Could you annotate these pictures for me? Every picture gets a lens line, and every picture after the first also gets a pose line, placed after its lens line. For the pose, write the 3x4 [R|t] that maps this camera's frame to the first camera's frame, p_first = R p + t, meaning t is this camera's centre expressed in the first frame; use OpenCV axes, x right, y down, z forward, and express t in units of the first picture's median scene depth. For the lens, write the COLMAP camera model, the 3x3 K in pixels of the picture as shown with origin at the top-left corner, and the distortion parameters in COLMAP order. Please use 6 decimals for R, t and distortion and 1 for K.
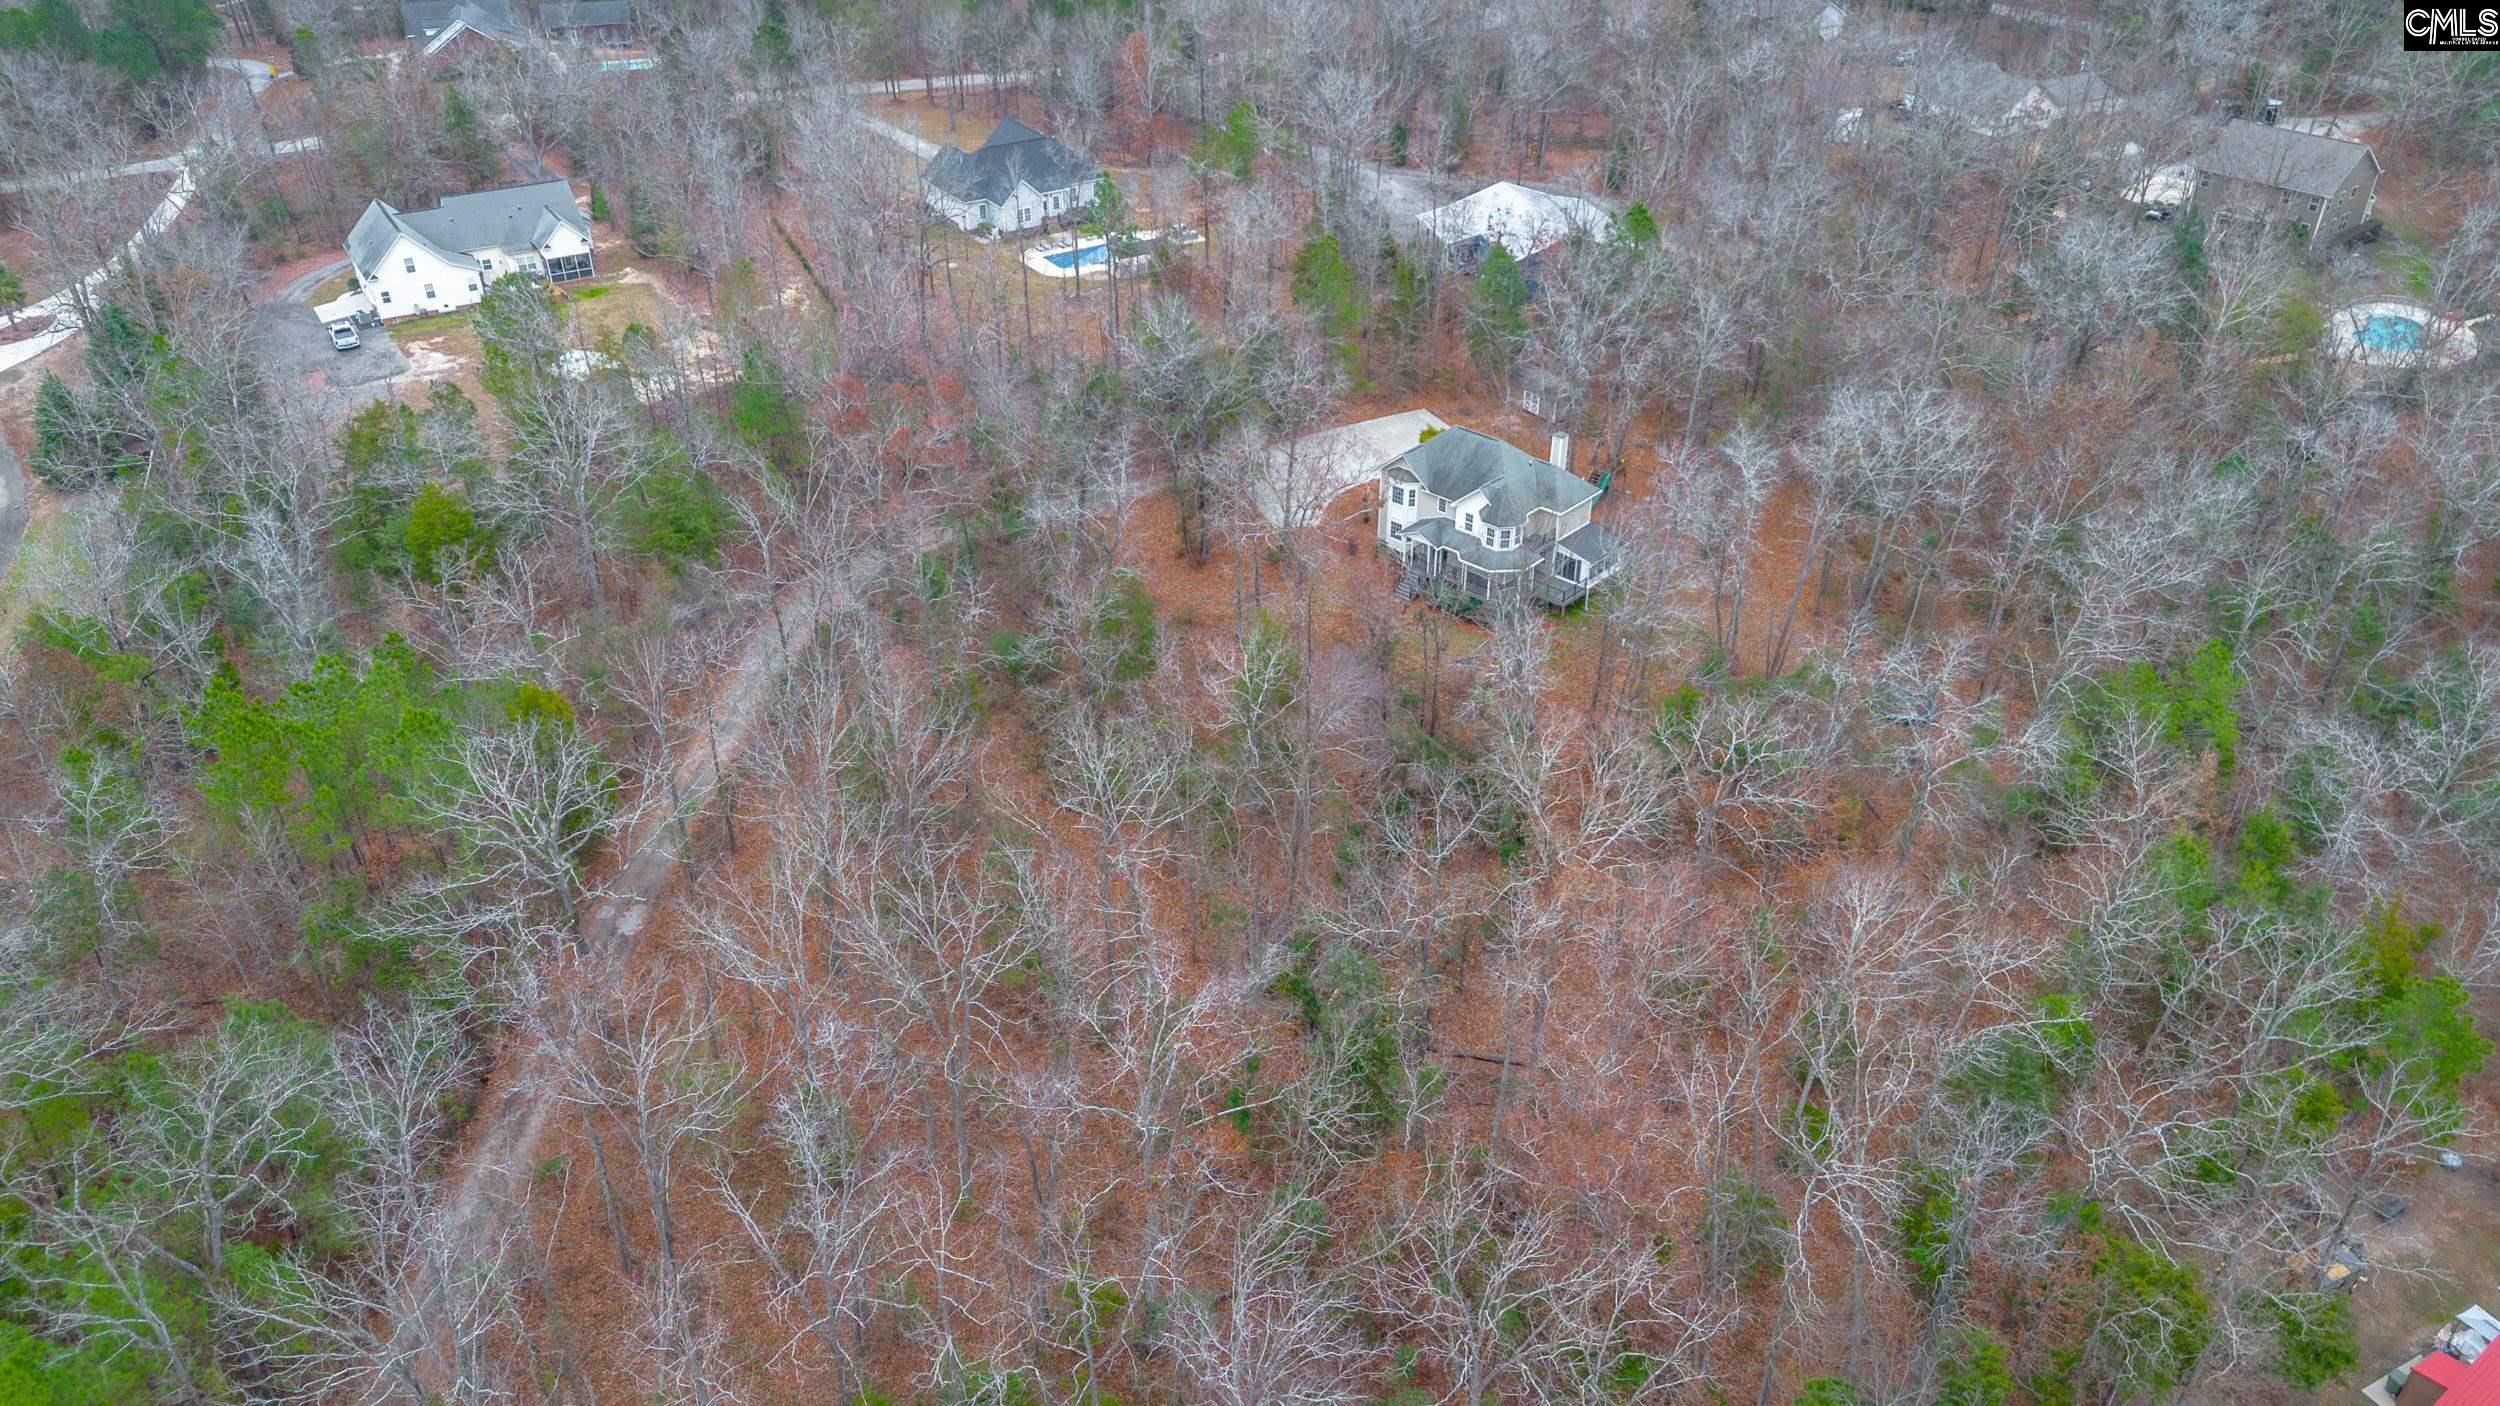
lens RADIAL K [[1742.6, 0, 1250.0], [0, 1742.6, 703.0], [0, 0, 1]] dist [0.053309, -0.000859]
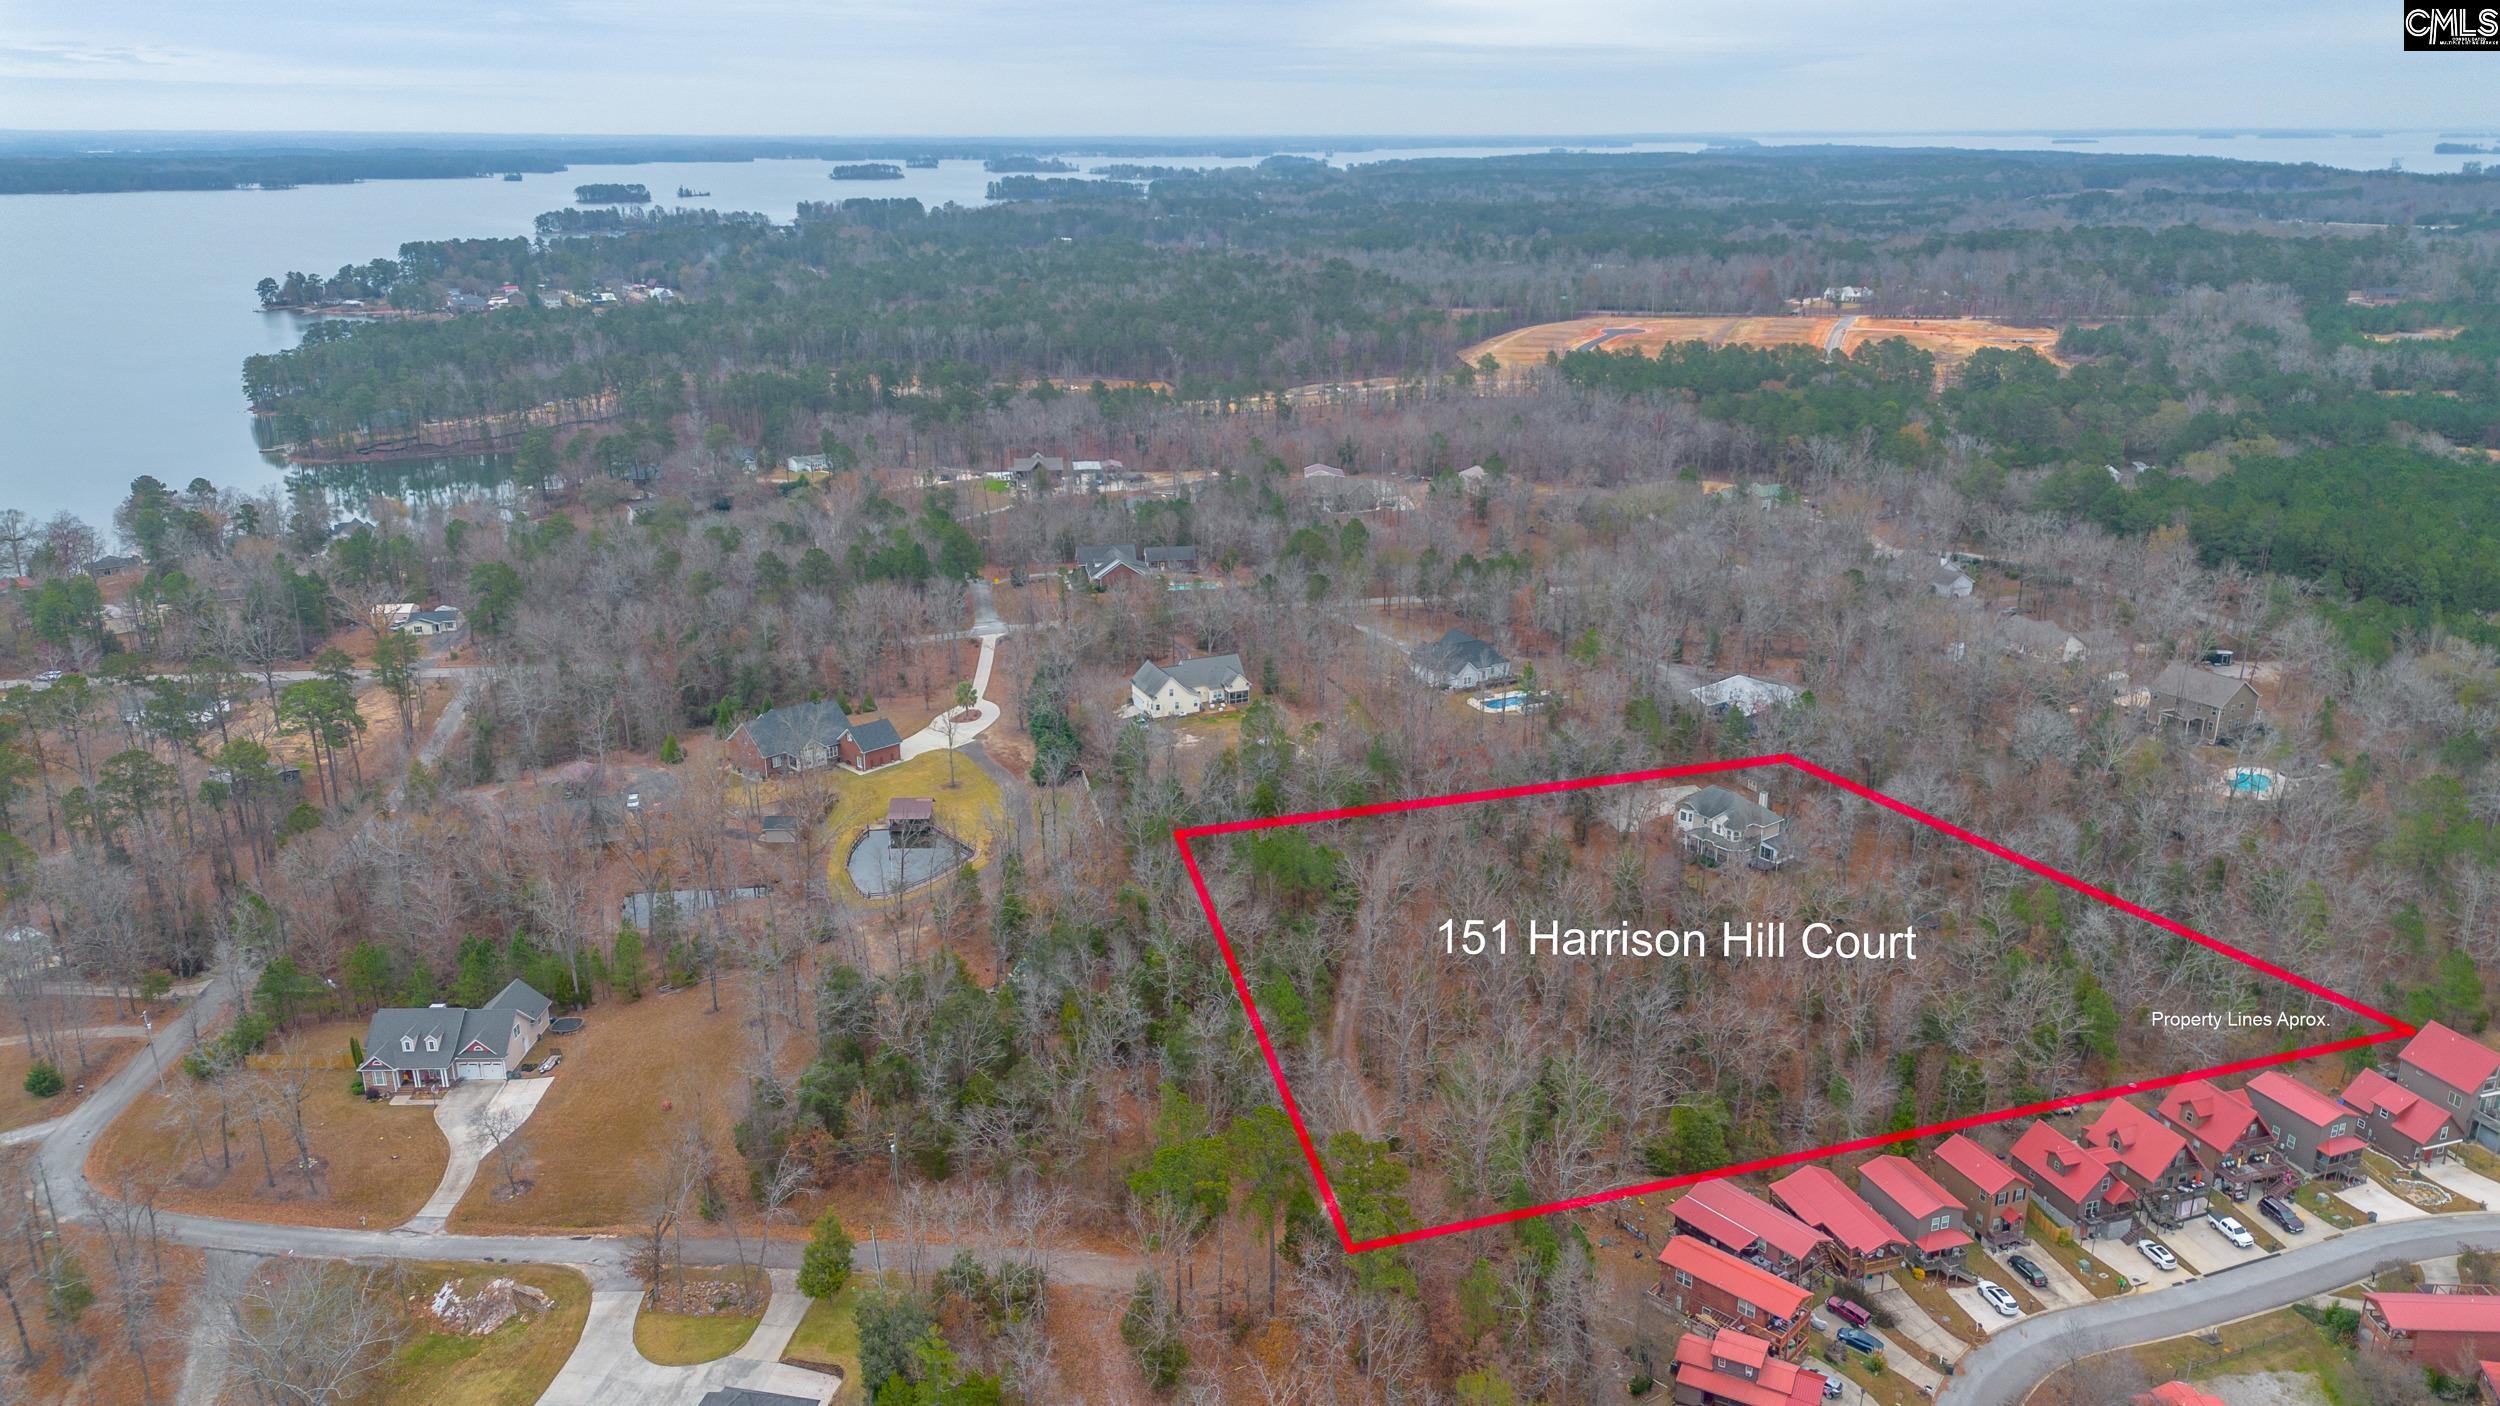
lens RADIAL K [[1742.6, 0, 1250.0], [0, 1742.6, 703.0], [0, 0, 1]] dist [0.053309, -0.000859]
pose [[0.989011, 0.049015, -0.139477, -0.128417], [-0.083204, 0.964381, -0.251091, 0.285626], [0.122202, 0.259937, 0.957862, -0.990629]]
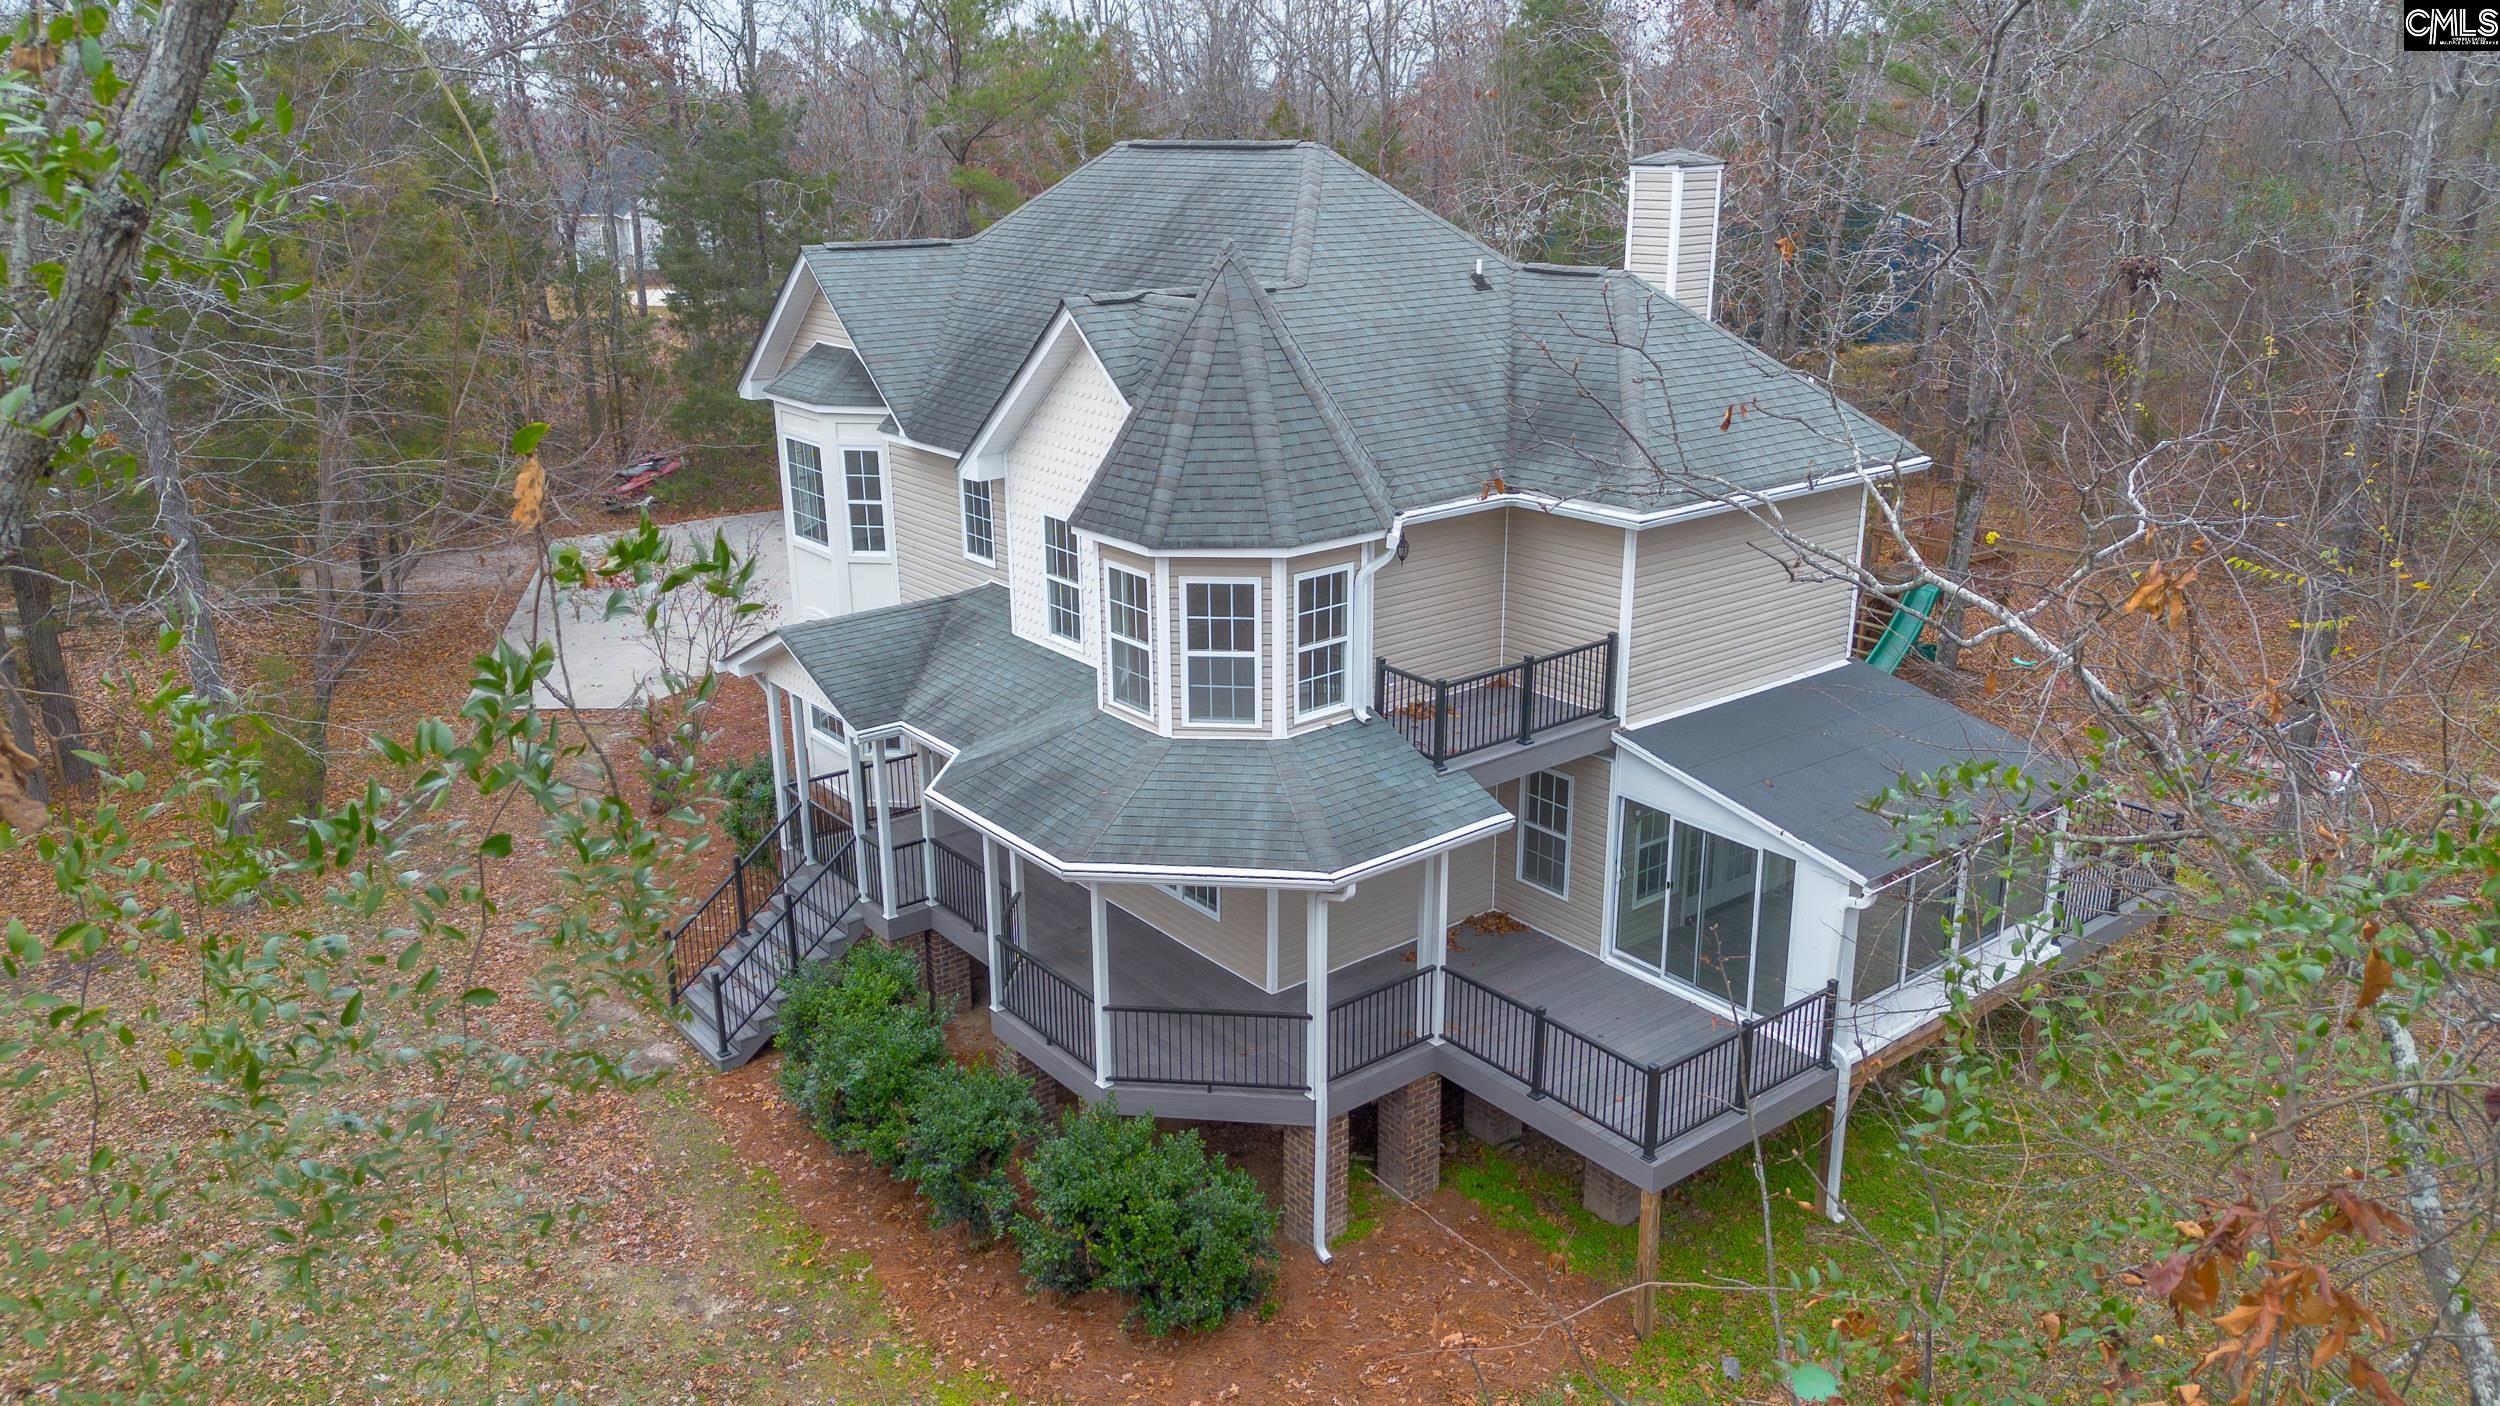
lens RADIAL K [[1742.6, 0, 1250.0], [0, 1742.6, 703.0], [0, 0, 1]] dist [0.053309, -0.000859]
pose [[0.986402, 0.043715, -0.158428, 0.145312], [-0.083126, 0.964285, -0.251484, -0.046950], [0.141776, 0.261233, 0.954807, 0.739033]]
